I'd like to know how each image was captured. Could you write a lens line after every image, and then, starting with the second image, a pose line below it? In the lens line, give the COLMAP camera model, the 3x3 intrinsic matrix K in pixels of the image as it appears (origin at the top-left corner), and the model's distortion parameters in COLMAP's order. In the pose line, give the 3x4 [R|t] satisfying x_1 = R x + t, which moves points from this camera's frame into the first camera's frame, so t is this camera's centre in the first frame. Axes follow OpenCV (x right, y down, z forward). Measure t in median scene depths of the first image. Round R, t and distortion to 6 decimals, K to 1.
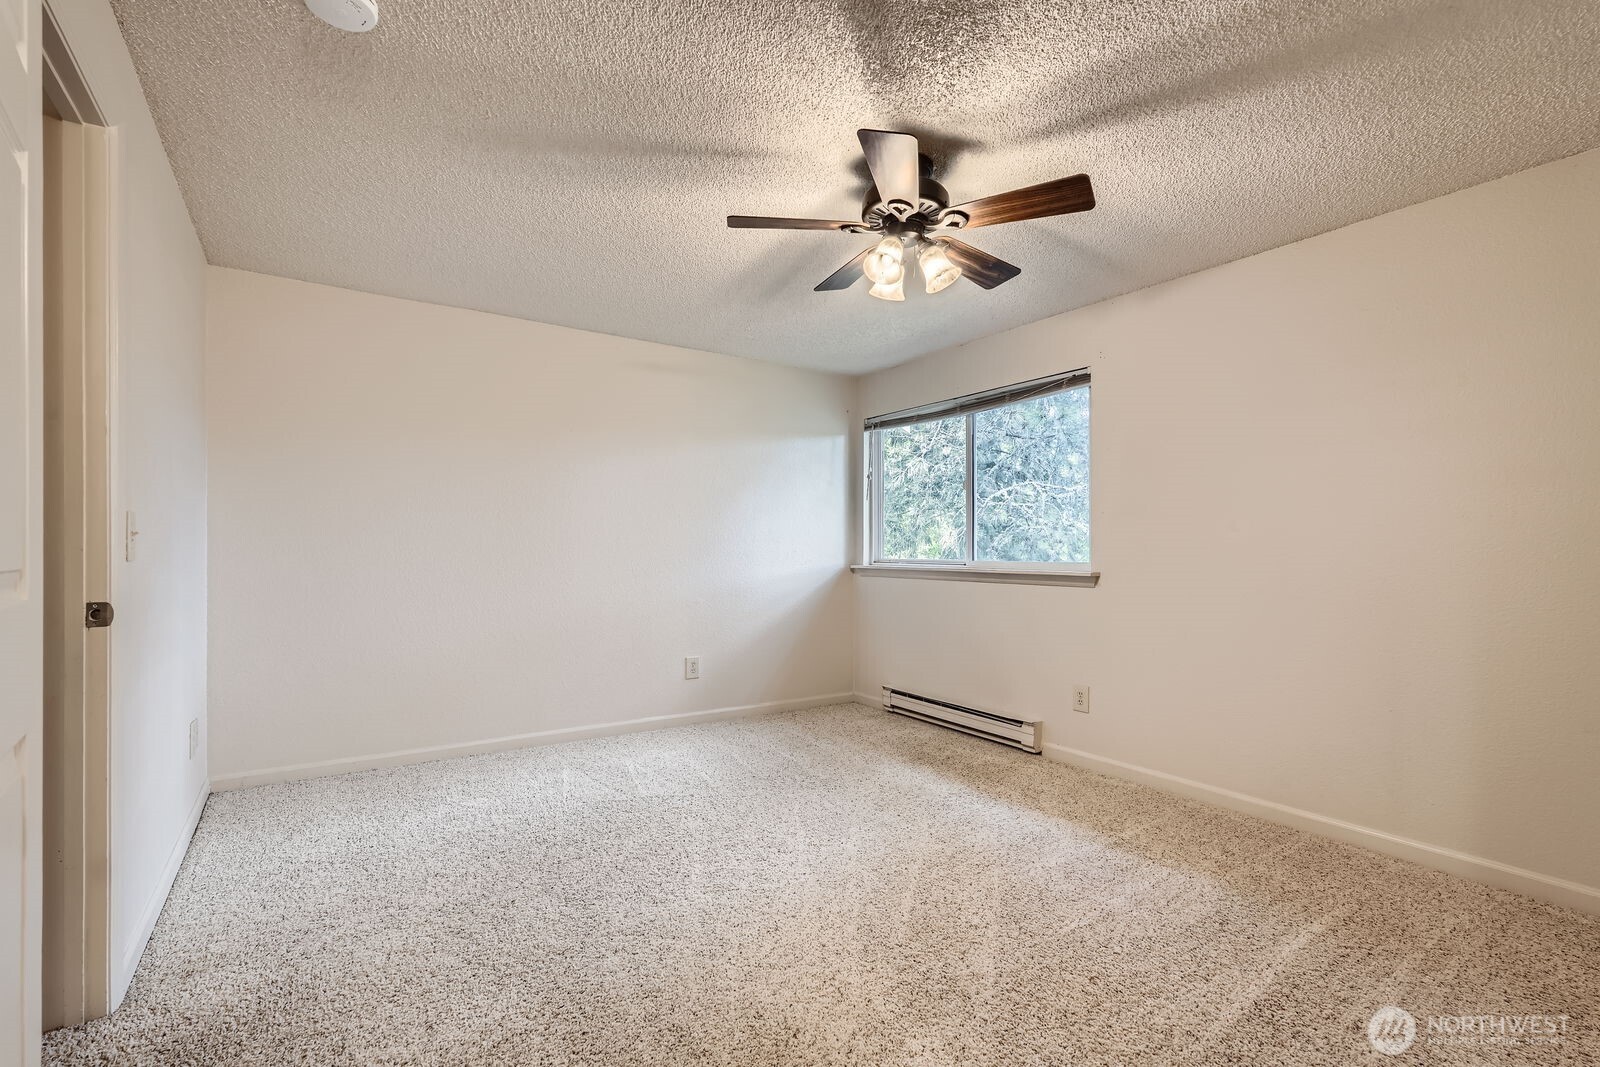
lens RADIAL K [[711.2, 0, 805.7], [0, 711.2, 554.6], [0, 0, 1]] dist [-0.001097, -0.000005]
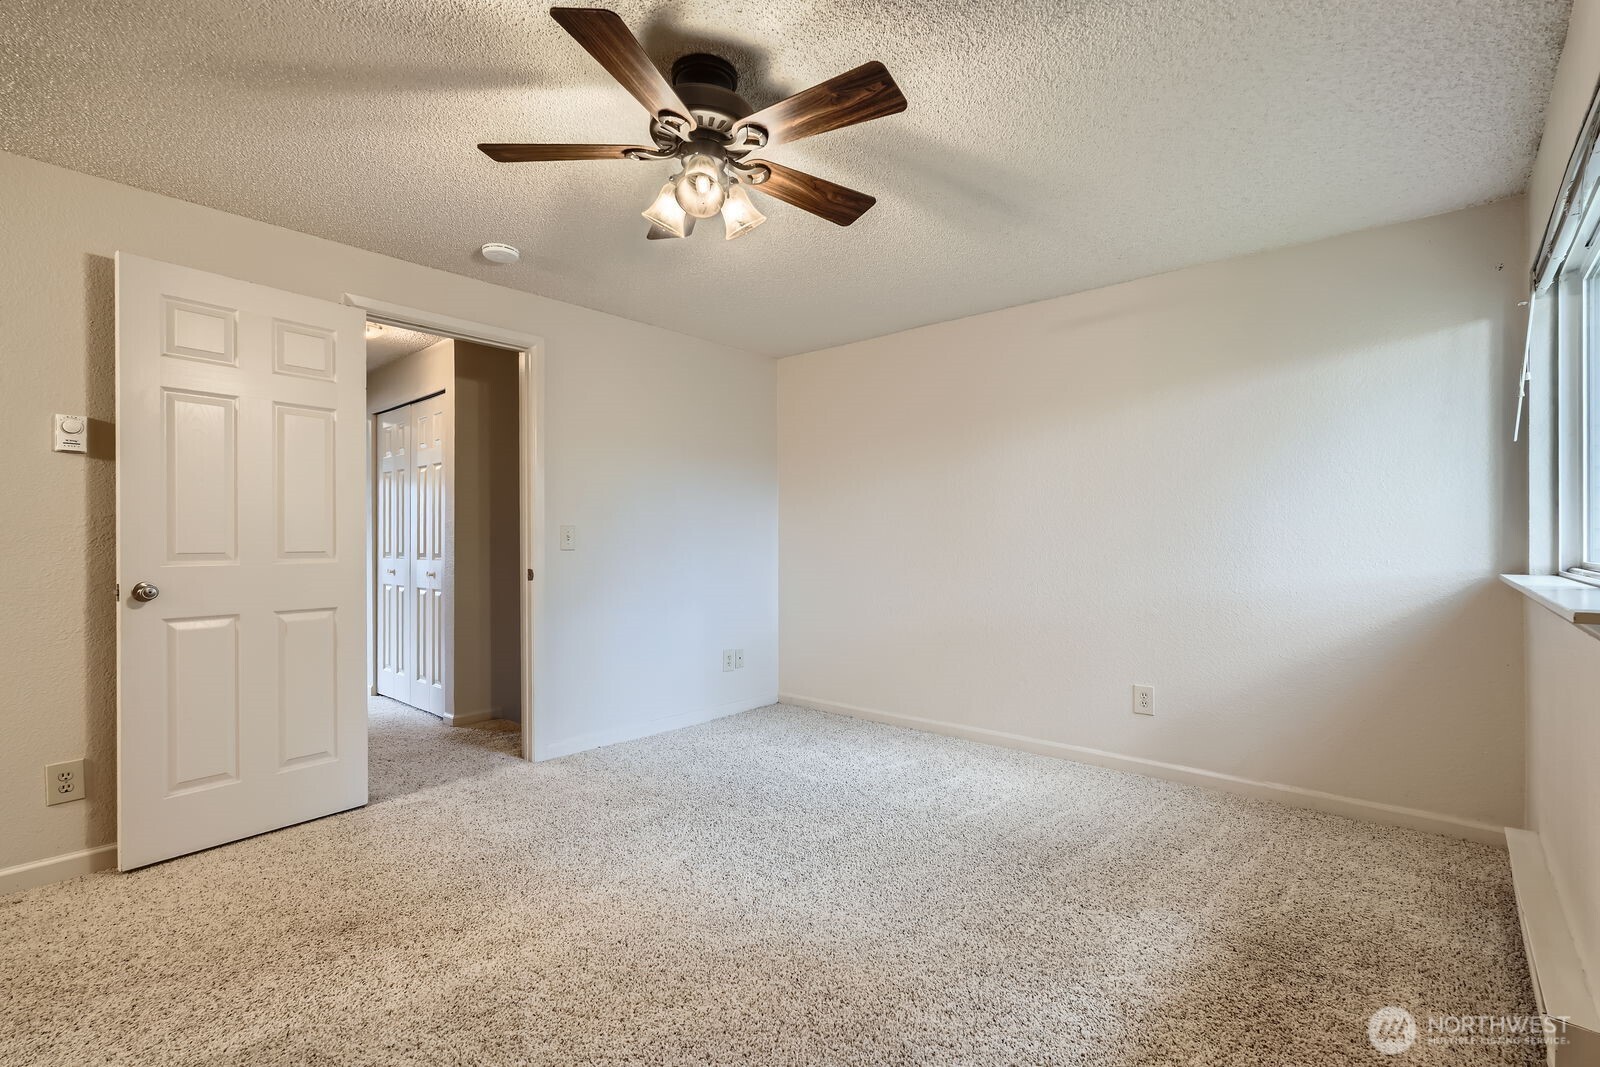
lens RADIAL K [[727.5, 0, 805.0], [0, 727.5, 538.6], [0, 0, 1]] dist [0.000269, 0.000160]
pose [[0.250970, -0.003918, -0.967987, 0.614652], [-0.000926, 0.999990, -0.004288, -0.014135], [0.967994, 0.001972, 0.250964, 0.542837]]
